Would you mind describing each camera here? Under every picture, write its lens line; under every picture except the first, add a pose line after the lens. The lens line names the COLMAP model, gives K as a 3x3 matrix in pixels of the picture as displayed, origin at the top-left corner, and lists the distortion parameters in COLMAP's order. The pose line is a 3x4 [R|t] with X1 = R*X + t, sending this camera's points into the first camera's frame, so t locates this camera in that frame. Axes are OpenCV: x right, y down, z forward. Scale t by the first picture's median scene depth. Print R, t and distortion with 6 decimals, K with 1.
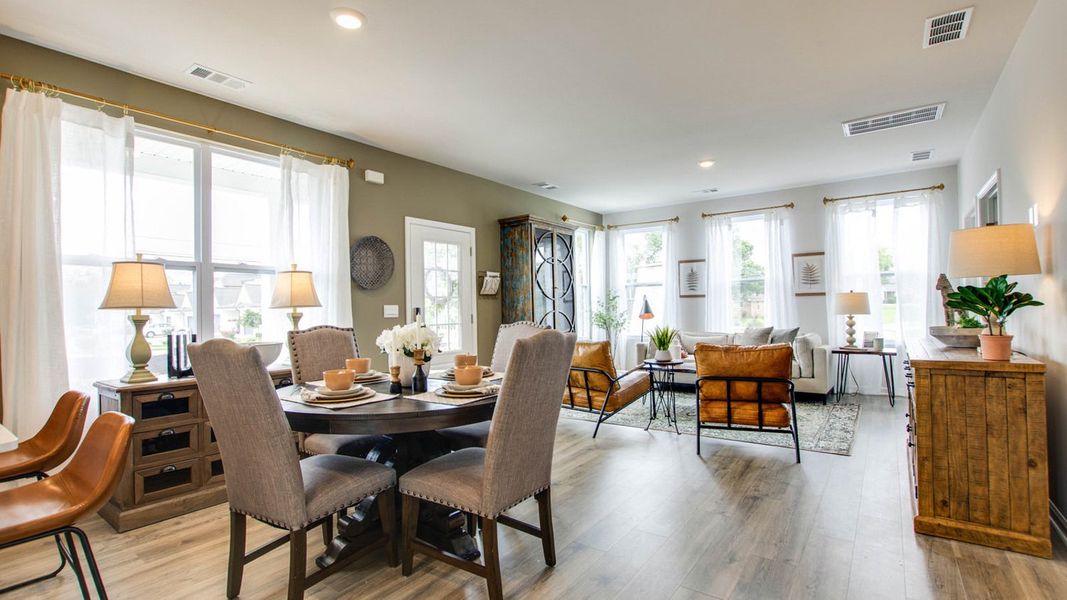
lens RADIAL K [[498.8, 0, 533.5], [0, 498.8, 300.0], [0, 0, 1]] dist [-0.004622, -0.000200]
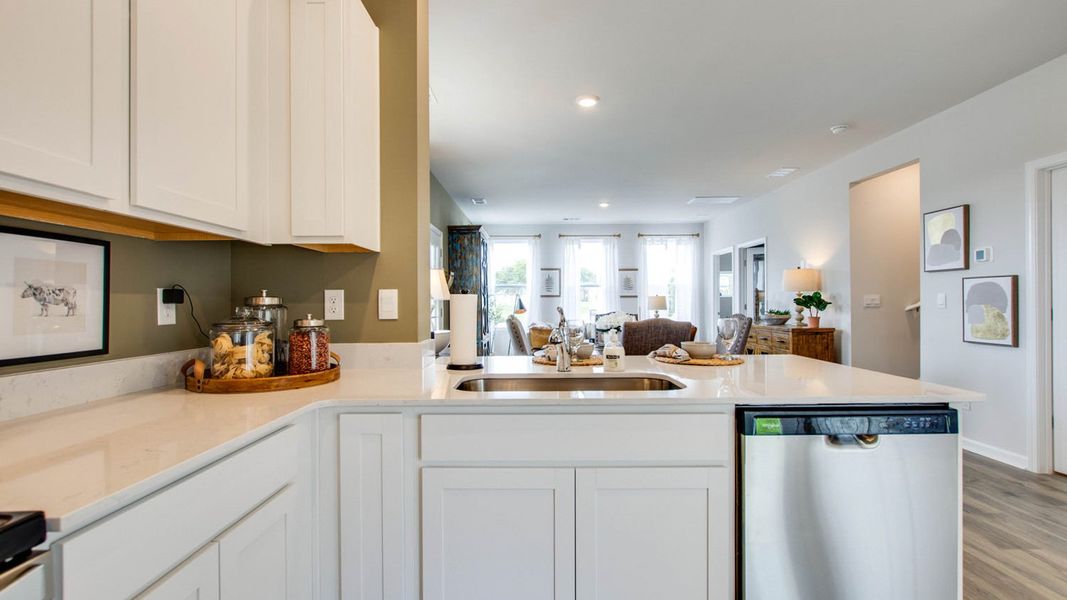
lens RADIAL K [[491.2, 0, 538.0], [0, 491.2, 300.4], [0, 0, 1]] dist [-0.014519, 0.000041]
pose [[0.802945, 0.014793, 0.595869, -0.608135], [-0.016877, 0.999855, -0.002081, 0.008741], [-0.595814, -0.008386, 0.803079, -0.024802]]
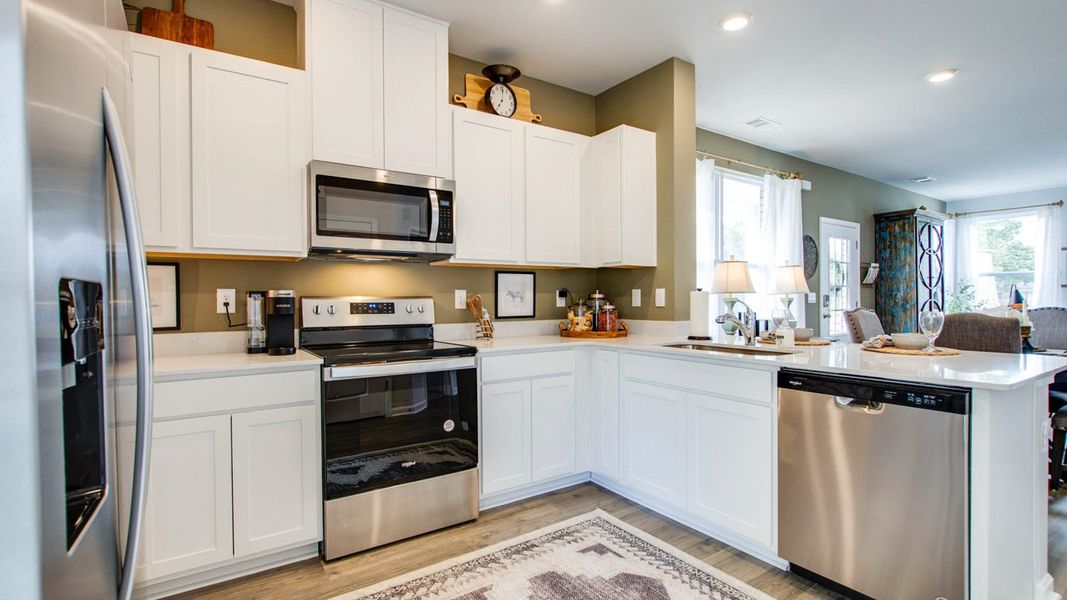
lens RADIAL K [[488.3, 0, 511.0], [0, 488.3, 302.5], [0, 0, 1]] dist [-0.015977, 0.000304]
pose [[0.930742, 0.014297, -0.365397, -0.441933], [-0.004131, 0.999583, 0.028589, 0.002639], [0.365653, -0.025099, 0.930413, -0.279161]]
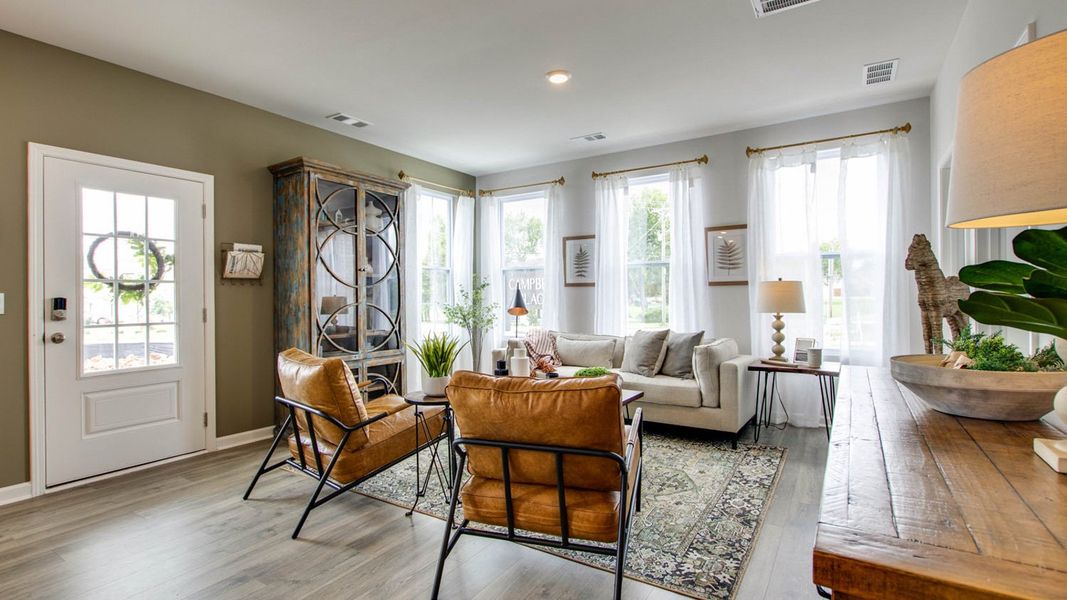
lens RADIAL K [[500.7, 0, 527.6], [0, 500.7, 295.4], [0, 0, 1]] dist [-0.013130, 0.000367]
pose [[0.998810, 0.009053, 0.047927, 0.262429], [-0.009599, 0.999891, 0.011183, 0.000562], [-0.047820, -0.011630, 0.998788, 0.332959]]
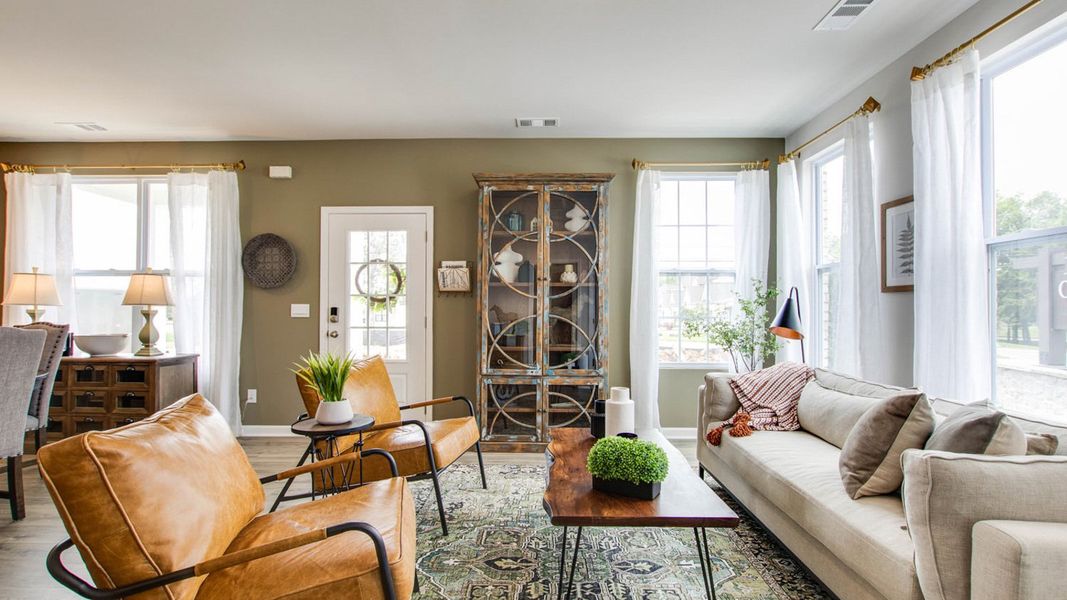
lens RADIAL K [[481.4, 0, 532.9], [0, 481.4, 302.5], [0, 0, 1]] dist [-0.012287, 0.000650]
pose [[0.575569, 0.008009, -0.817714, 0.589179], [0.002090, 0.999934, 0.011265, -0.001865], [0.817750, -0.008193, 0.575515, 0.697884]]
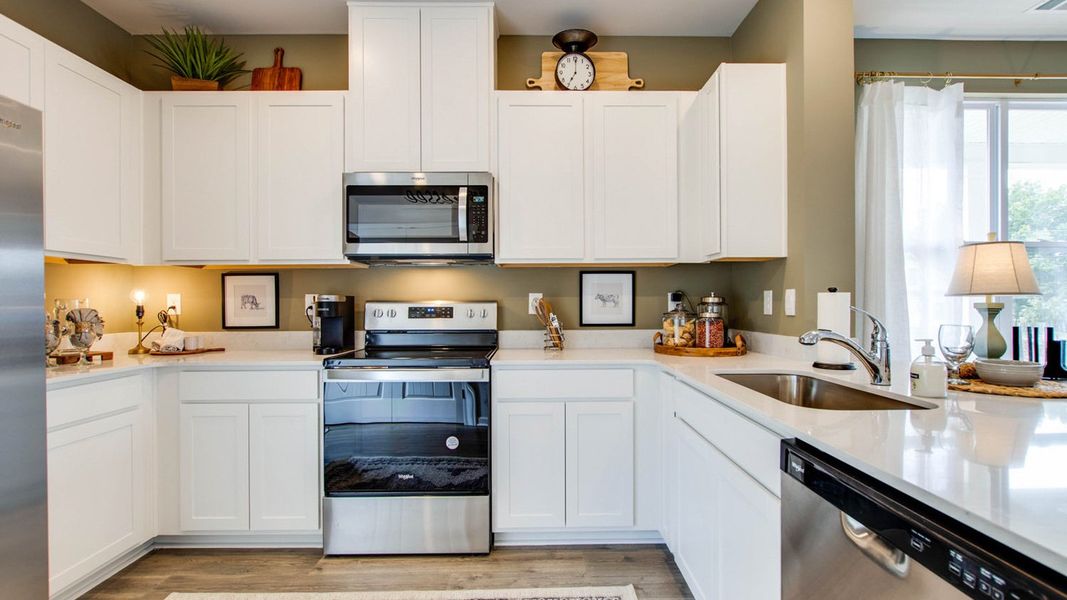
lens RADIAL K [[481.4, 0, 532.9], [0, 481.4, 302.5], [0, 0, 1]] dist [-0.012287, 0.000650]
pose [[0.593228, 0.013957, -0.804913, -0.301876], [0.006054, 0.999744, 0.021798, 0.003013], [0.805011, -0.017804, 0.592992, -0.078042]]
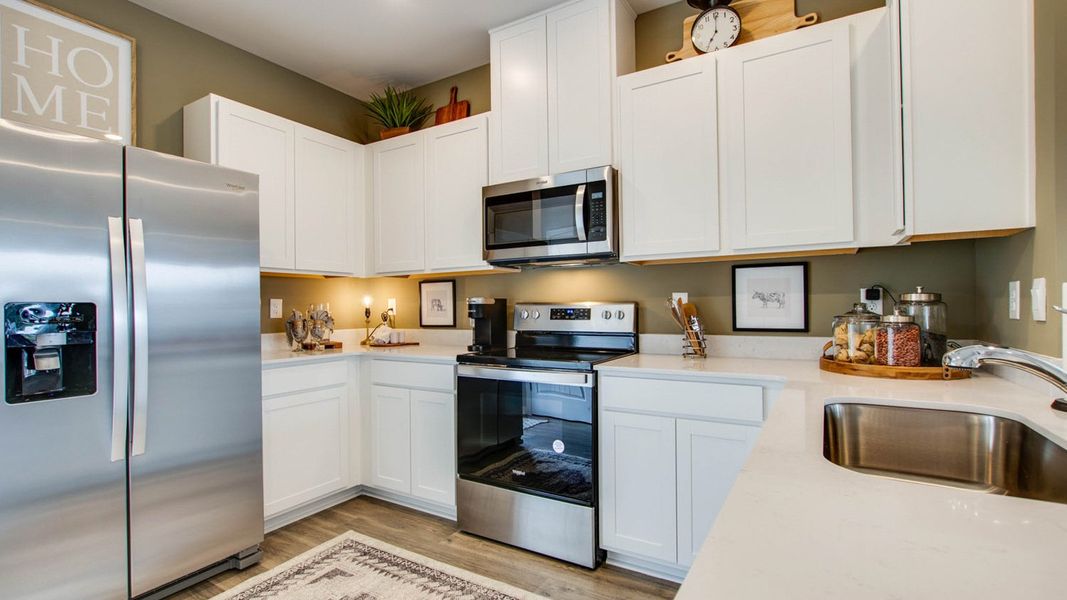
lens RADIAL K [[477.8, 0, 525.1], [0, 477.8, 303.7], [0, 0, 1]] dist [-0.012541, 0.000545]
pose [[0.080349, 0.011041, -0.996706, -0.276686], [0.024779, 0.999608, 0.013071, 0.005268], [0.996459, -0.025747, 0.080043, 0.042353]]
